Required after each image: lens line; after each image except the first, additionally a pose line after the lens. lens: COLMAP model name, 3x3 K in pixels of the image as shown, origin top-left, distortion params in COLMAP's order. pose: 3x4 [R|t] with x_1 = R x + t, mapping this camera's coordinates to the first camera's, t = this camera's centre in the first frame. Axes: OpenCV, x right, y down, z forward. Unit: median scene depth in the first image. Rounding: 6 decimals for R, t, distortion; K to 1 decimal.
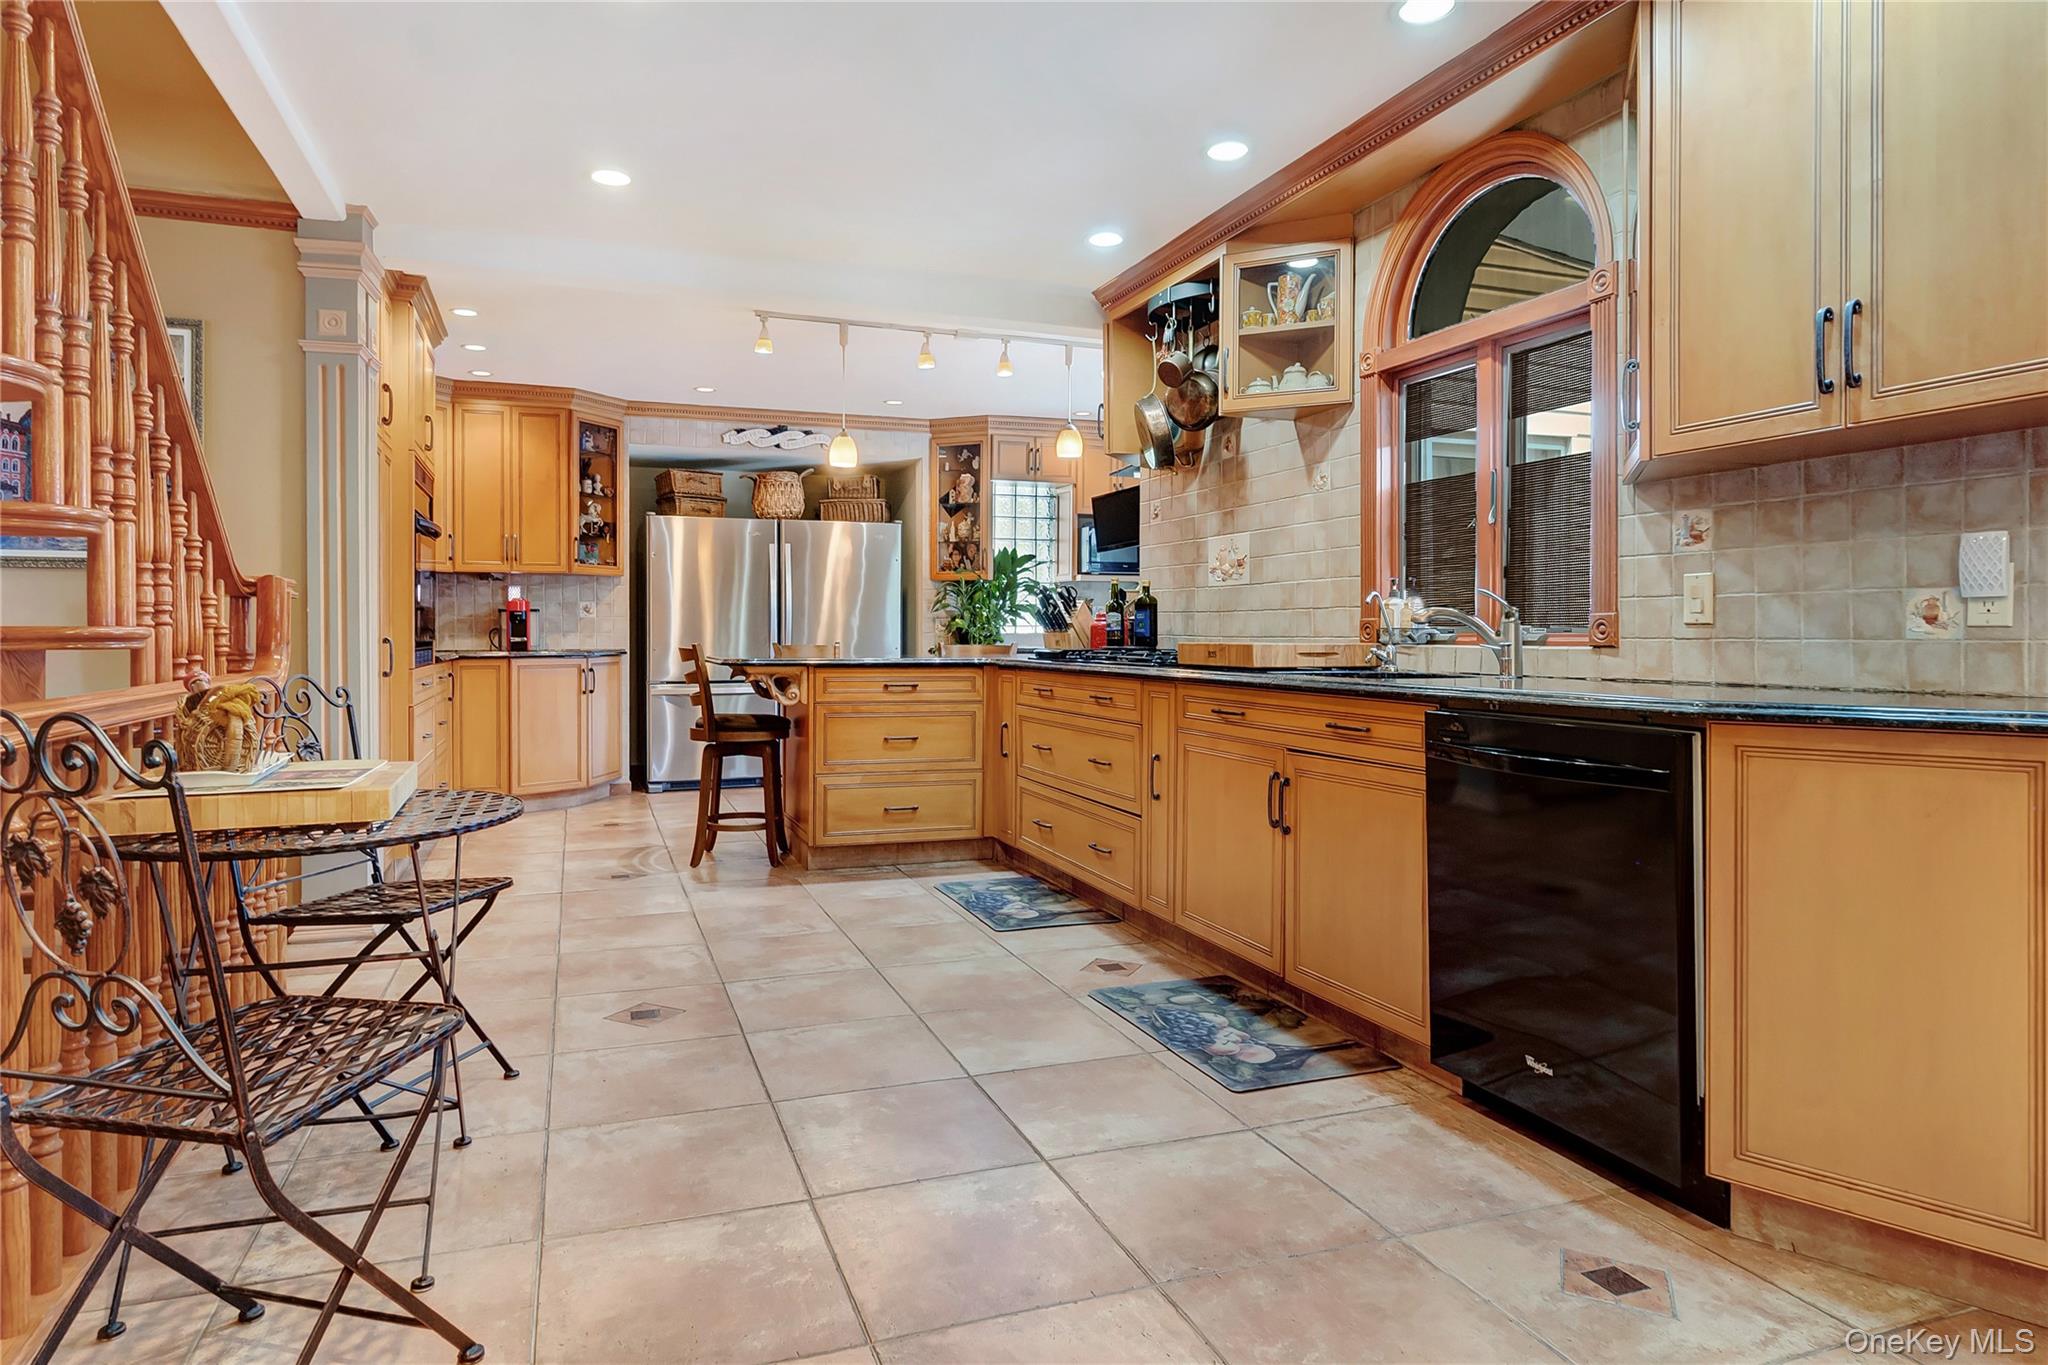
lens RADIAL K [[1174.4, 0, 986.4], [0, 1174.4, 632.0], [0, 0, 1]] dist [0.002385, 0.001499]
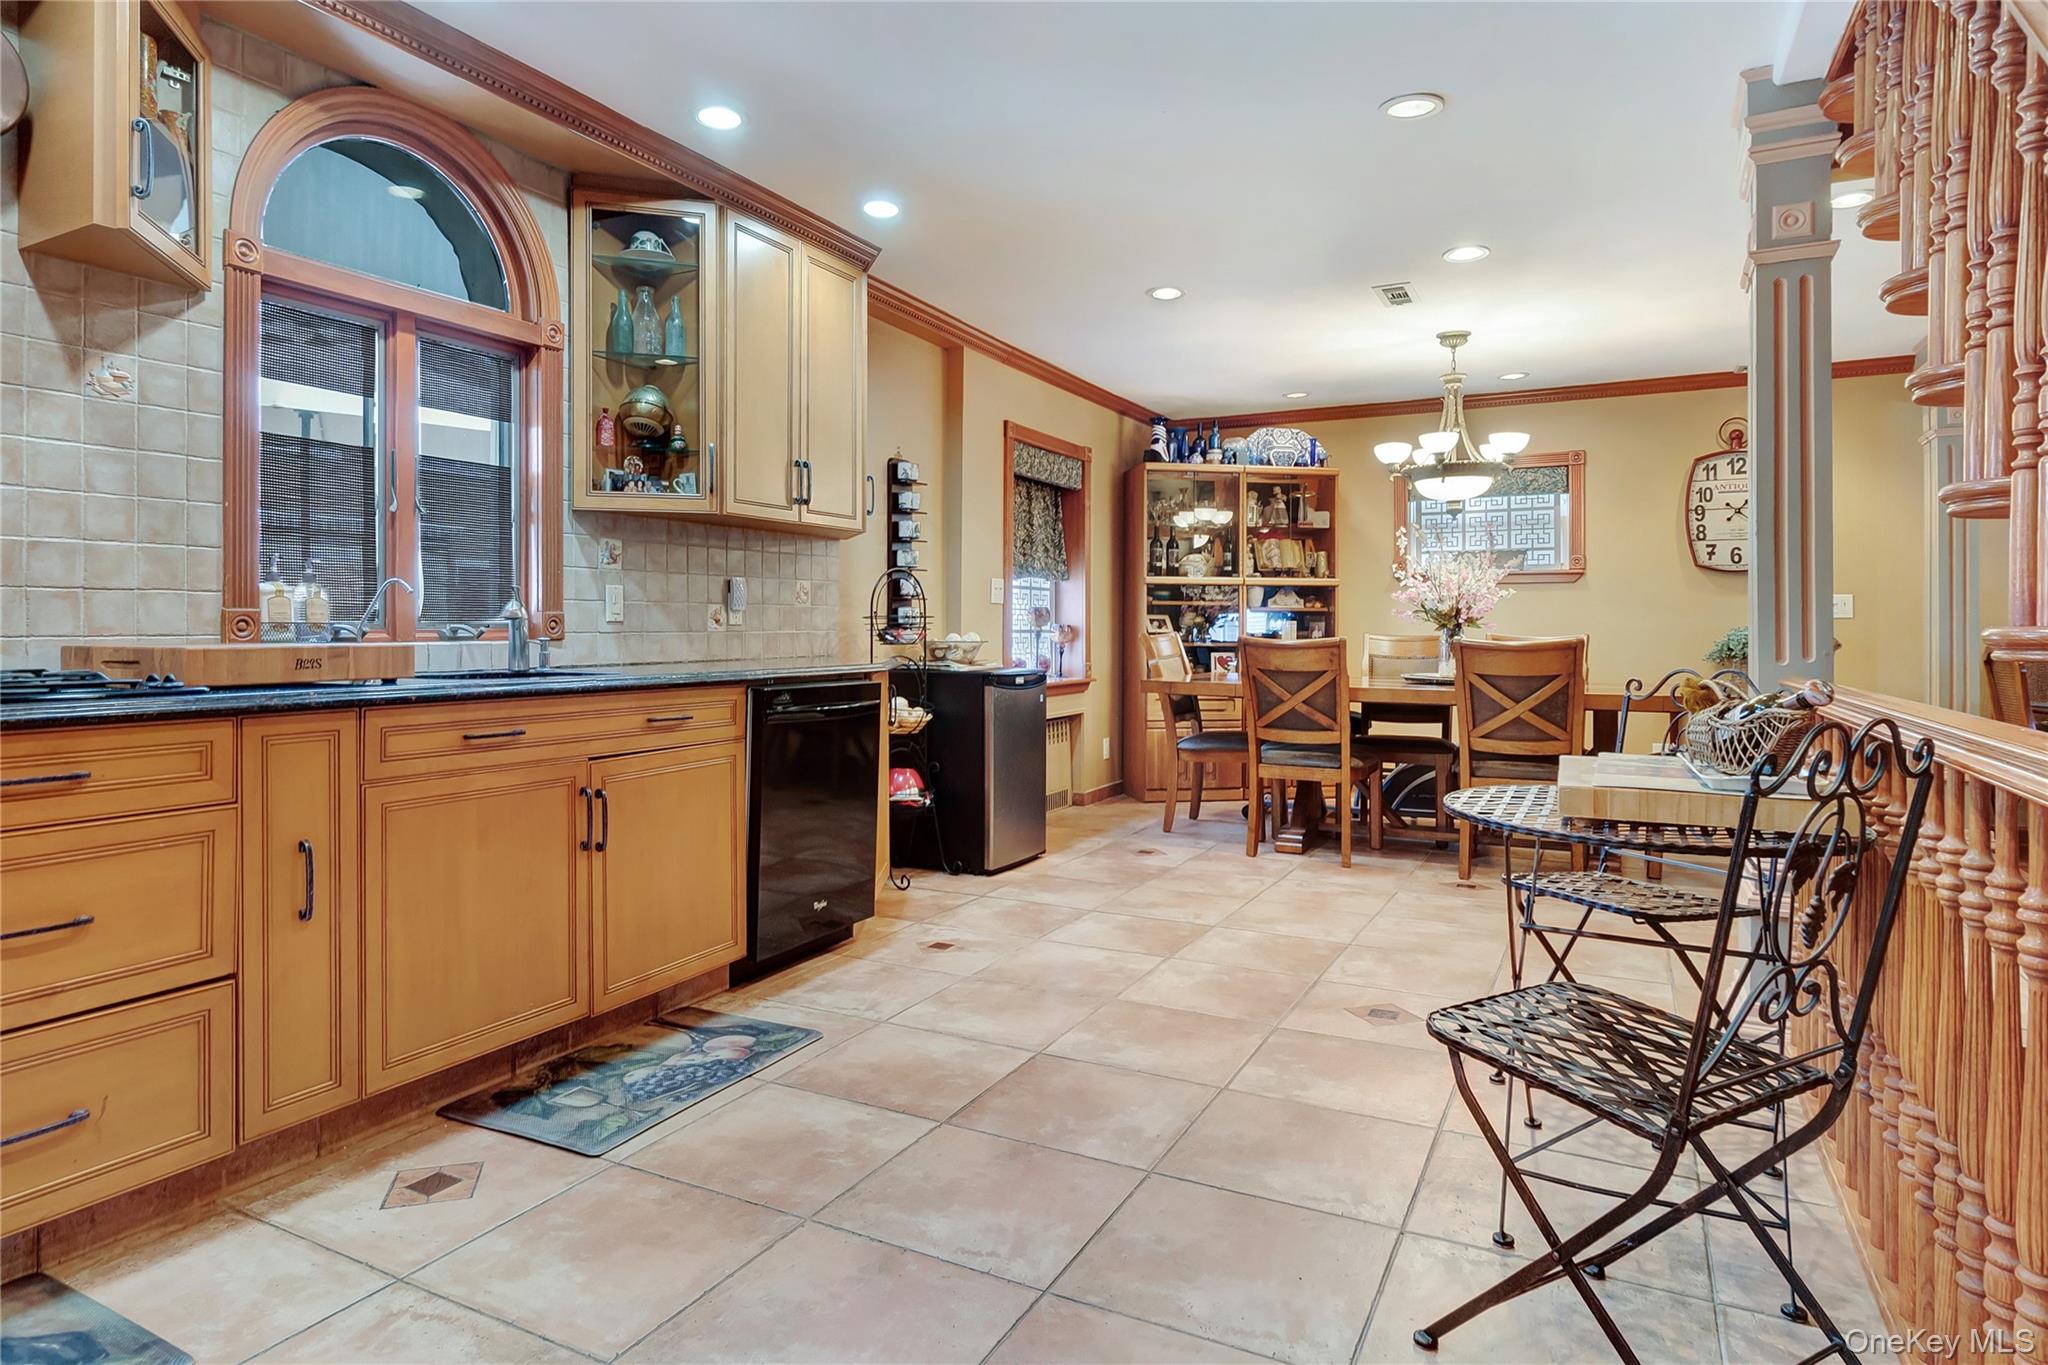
lens RADIAL K [[1174.4, 0, 986.4], [0, 1174.4, 632.0], [0, 0, 1]] dist [0.002385, 0.001499]
pose [[-0.671449, -0.005632, 0.741029, -0.672776], [-0.003433, 0.999984, 0.004490, -0.002794], [-0.741042, 0.000470, -0.671458, 1.512660]]
